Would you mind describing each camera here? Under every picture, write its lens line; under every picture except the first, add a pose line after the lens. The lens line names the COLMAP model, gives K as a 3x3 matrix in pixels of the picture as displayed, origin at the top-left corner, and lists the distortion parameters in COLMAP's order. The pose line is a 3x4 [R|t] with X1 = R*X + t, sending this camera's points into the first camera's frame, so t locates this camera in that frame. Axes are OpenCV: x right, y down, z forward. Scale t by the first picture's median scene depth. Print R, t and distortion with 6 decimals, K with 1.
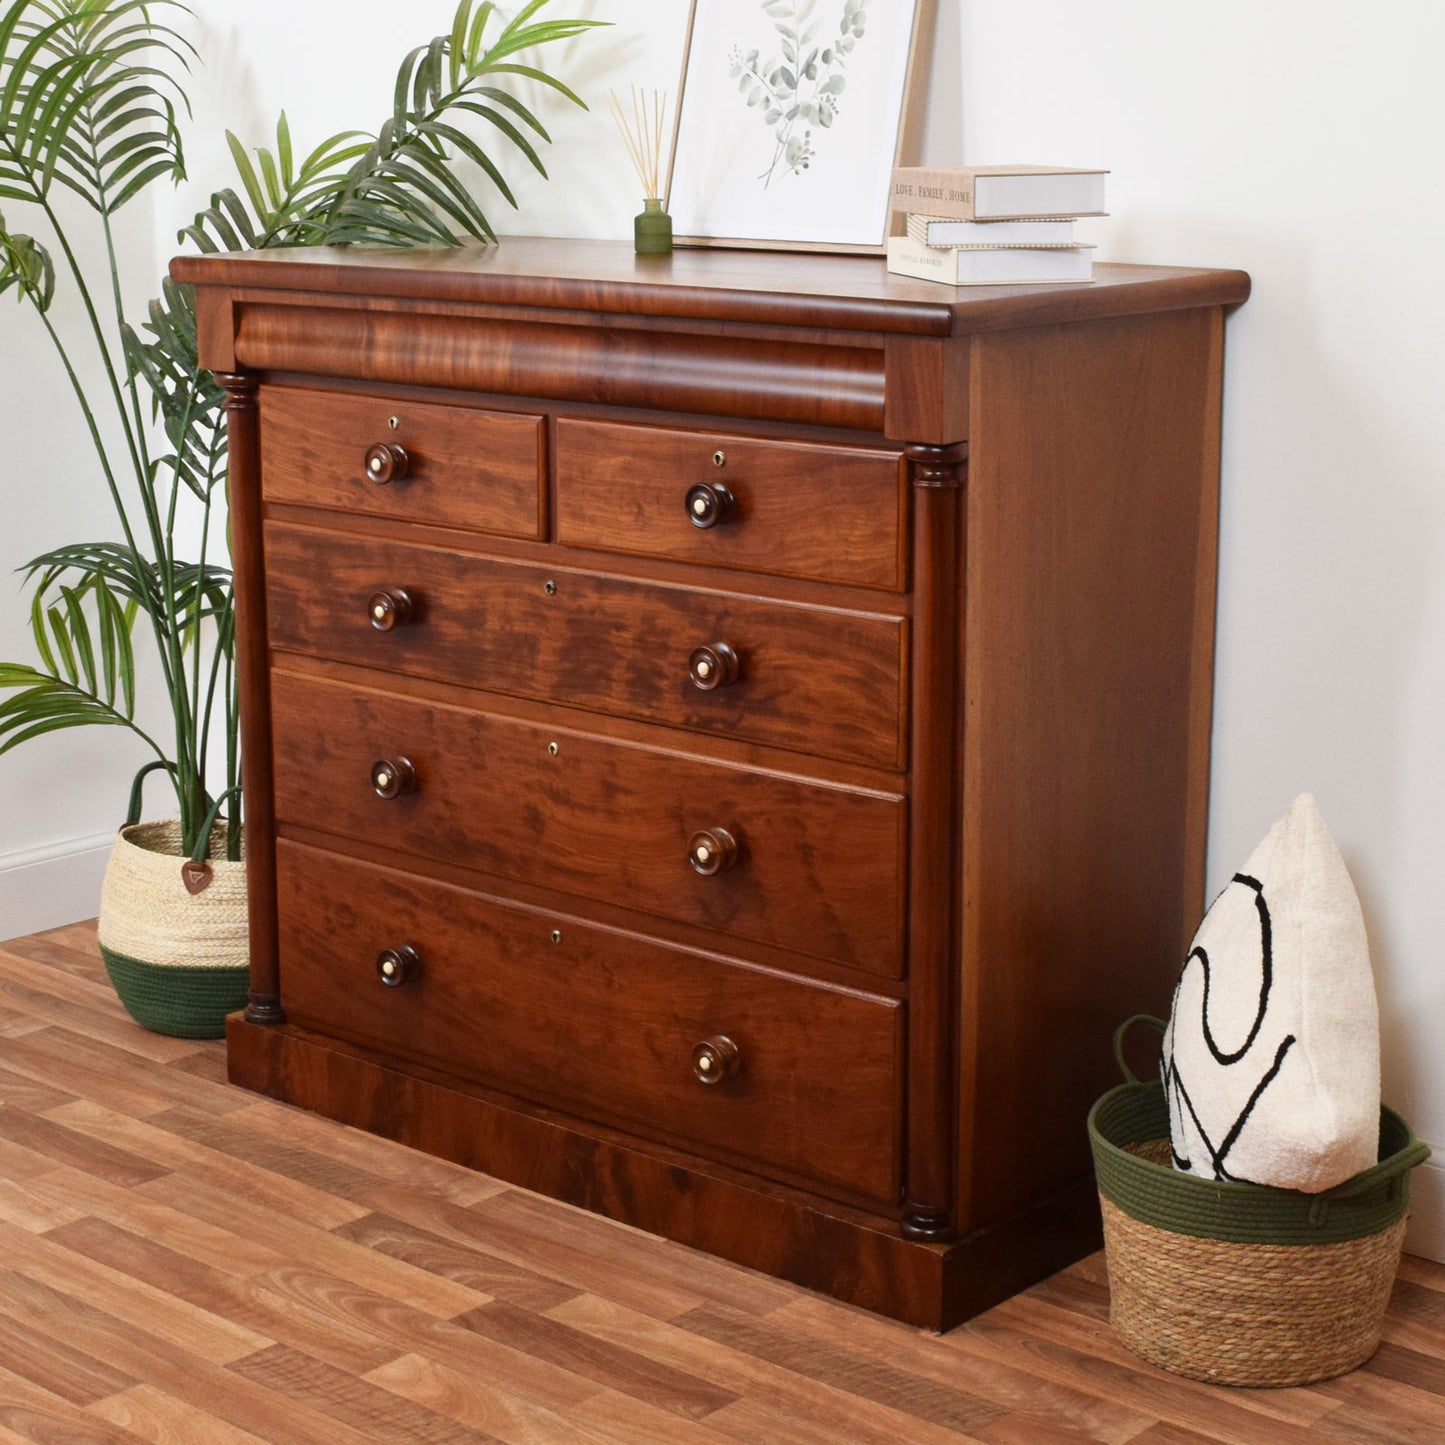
lens RADIAL K [[2859.3, 0, 722.5], [0, 2859.3, 722.5], [0, 0, 1]] dist [-0.015289, -0.023234]
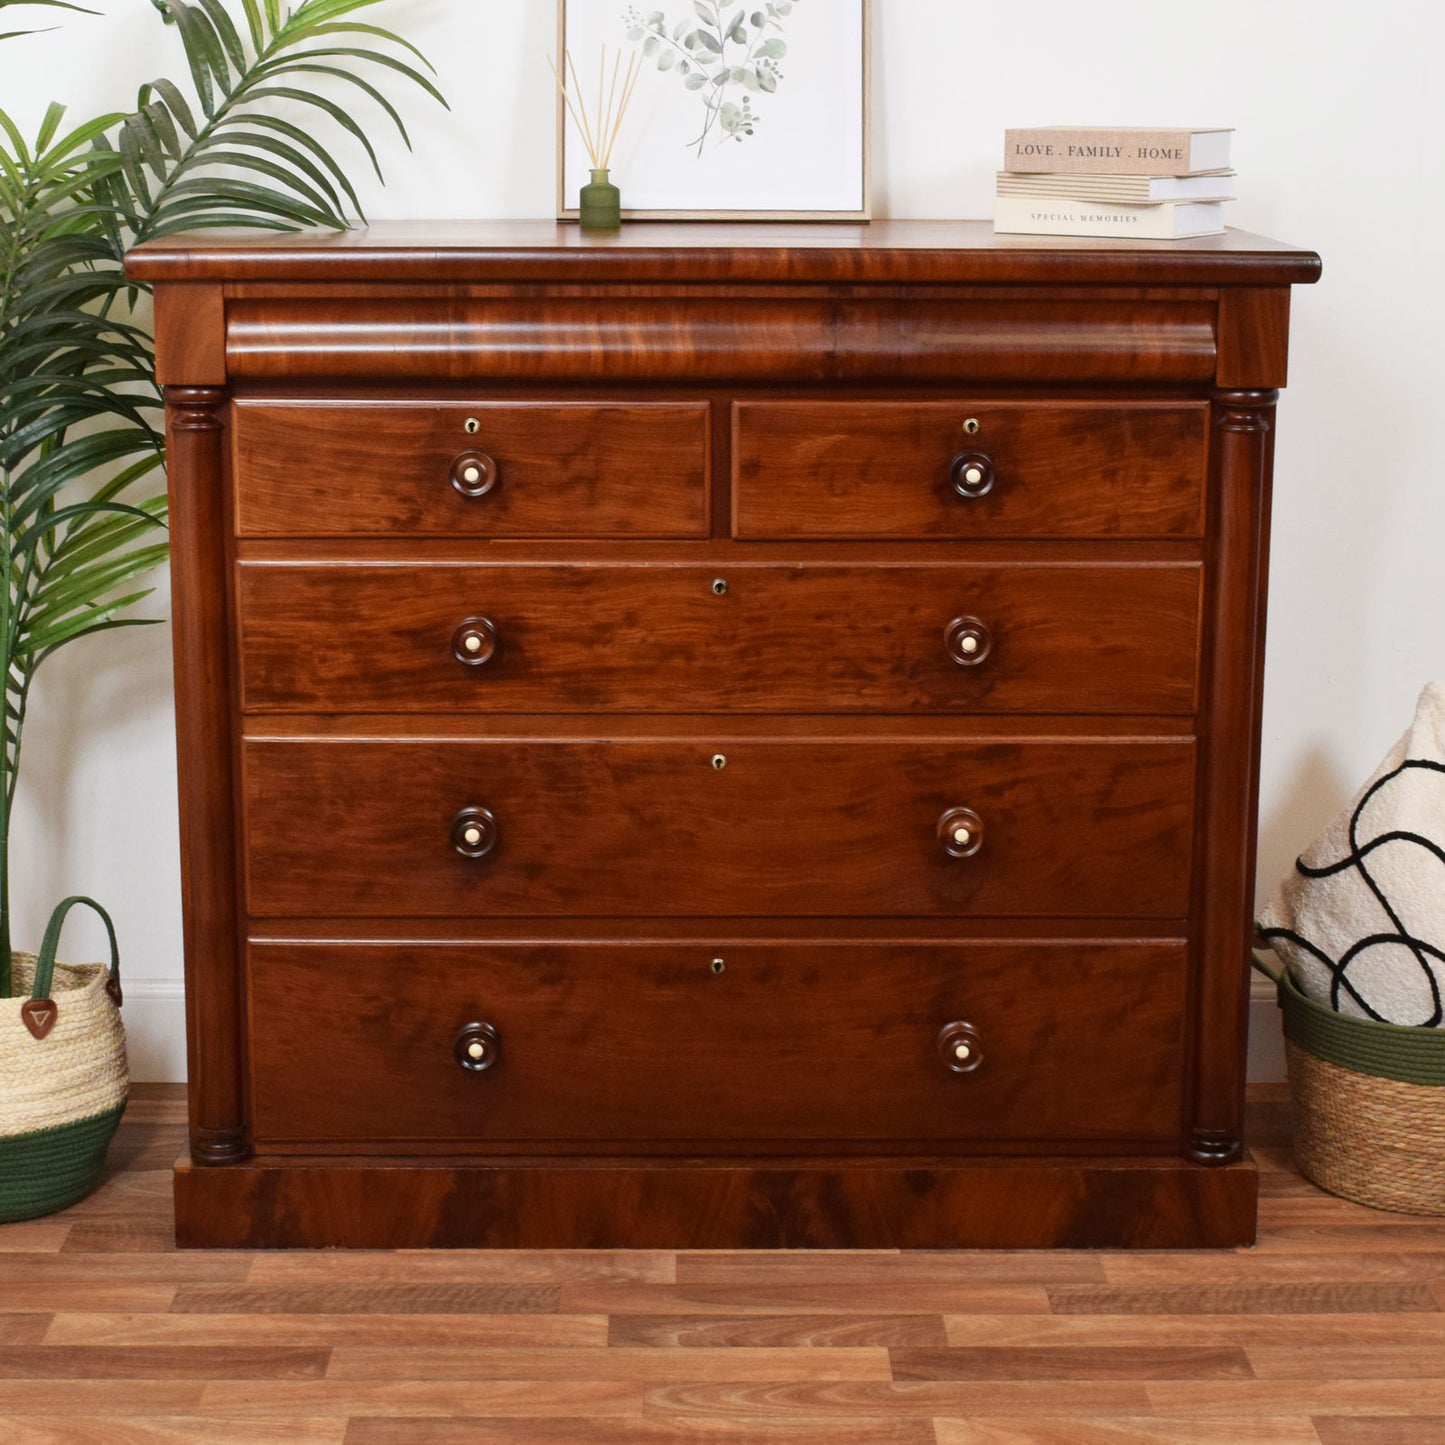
lens RADIAL K [[2792.3, 0, 715.1], [0, 2792.3, 658.8], [0, 0, 1]] dist [-0.023191, 0.033694]
pose [[0.742388, -0.128916, 0.657450, -0.668971], [0.142519, 0.989240, 0.033043, -0.055338], [-0.654636, 0.069168, 0.752774, 0.333104]]
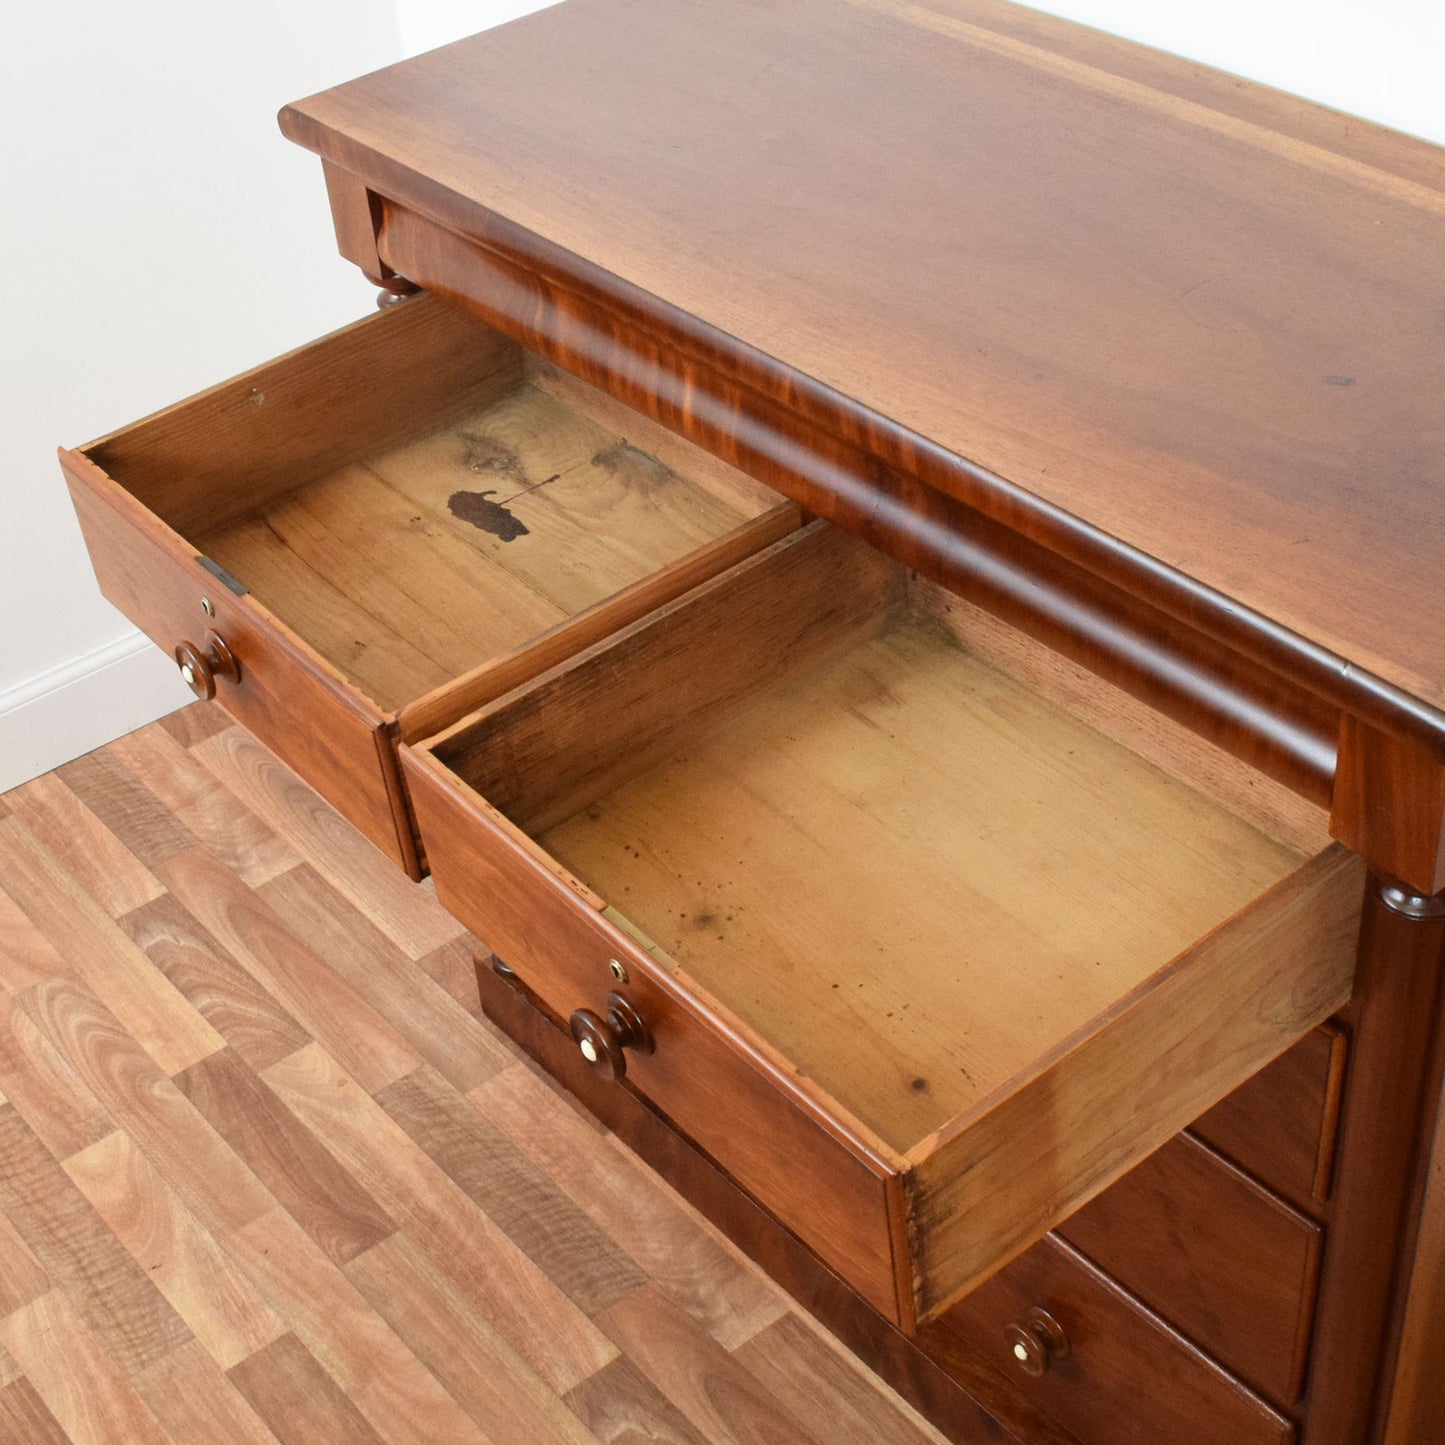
lens RADIAL K [[2375.6, 0, 674.7], [0, 2375.6, 724.3], [0, 0, 1]] dist [-0.039626, -0.023296]
pose [[0.980714, 0.045194, -0.190152, 0.015295], [0.040467, 0.904865, 0.423770, -0.293729], [0.191214, -0.423292, 0.885585, 0.502048]]
